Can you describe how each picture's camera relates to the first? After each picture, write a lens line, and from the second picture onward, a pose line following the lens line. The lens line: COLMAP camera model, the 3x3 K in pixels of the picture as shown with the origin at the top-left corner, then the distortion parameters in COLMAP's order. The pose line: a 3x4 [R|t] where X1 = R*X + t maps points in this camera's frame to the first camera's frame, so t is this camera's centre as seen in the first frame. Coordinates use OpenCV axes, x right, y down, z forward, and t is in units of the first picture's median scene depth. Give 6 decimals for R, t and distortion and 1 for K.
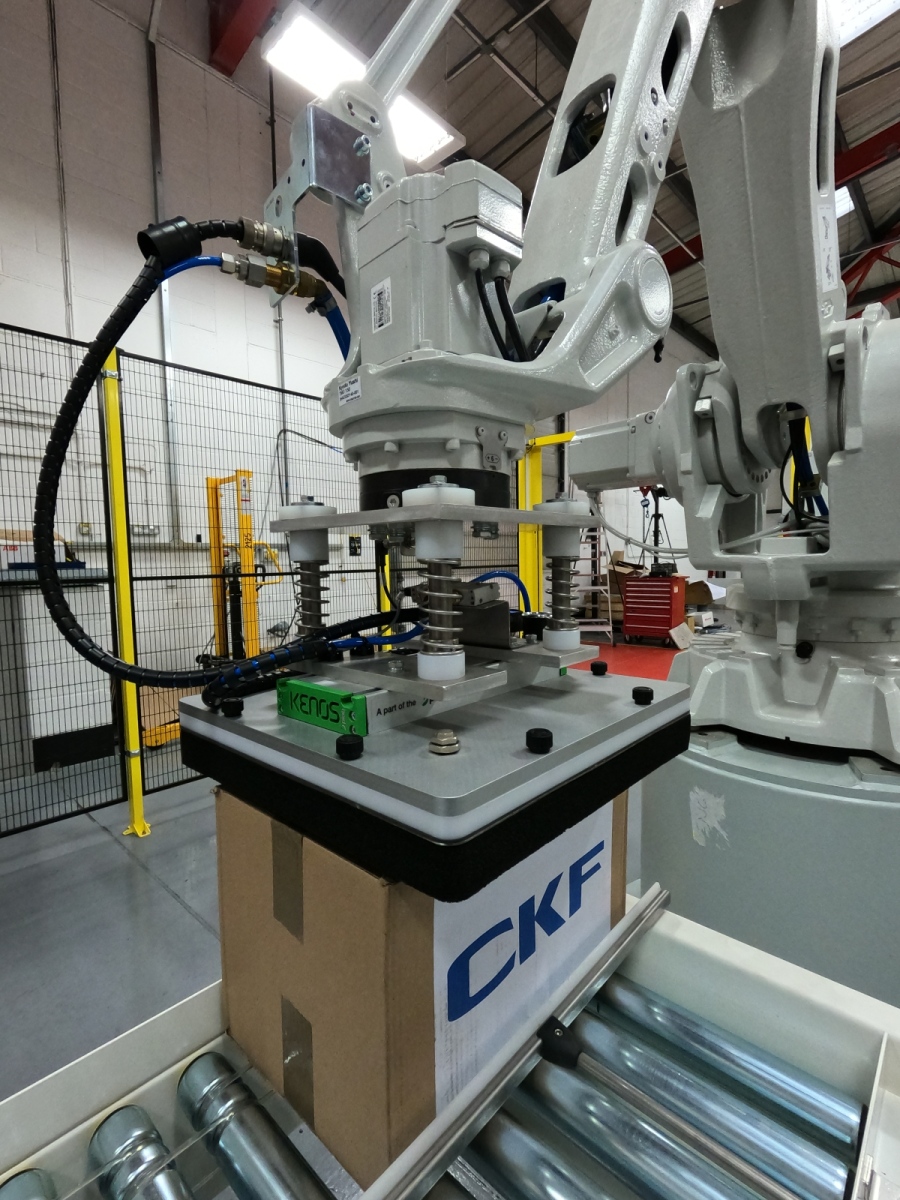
lens RADIAL K [[567.4, 0, 450.0], [0, 567.4, 600.0], [0, 0, 1]] dist [0.001807, 0.000888]
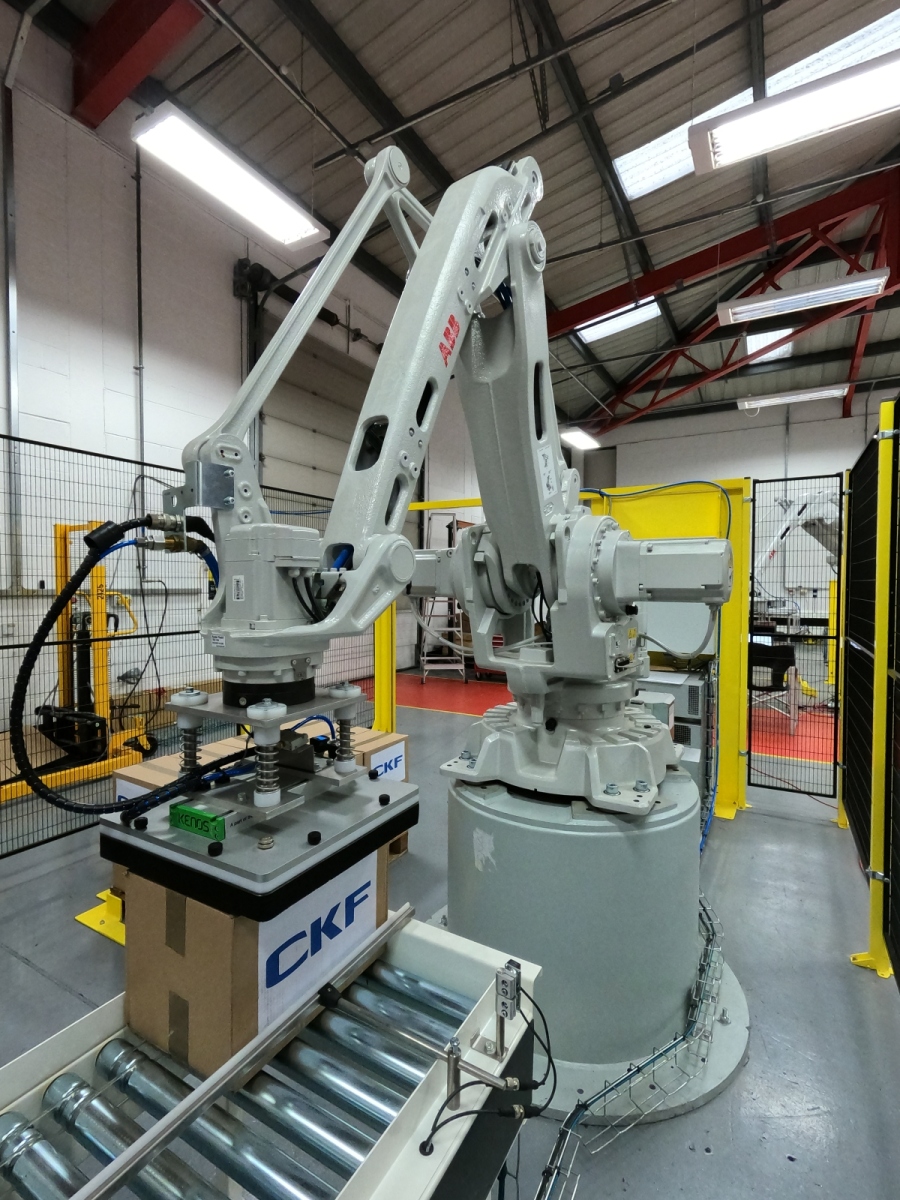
lens RADIAL K [[576.4, 0, 450.0], [0, 576.4, 600.0], [0, 0, 1]] dist [0.000746, 0.000115]
pose [[0.974809, 0.015133, 0.222529, 0.106718], [-0.006696, 0.999232, -0.038619, -0.356431], [-0.222942, 0.036156, 0.974161, -0.778351]]
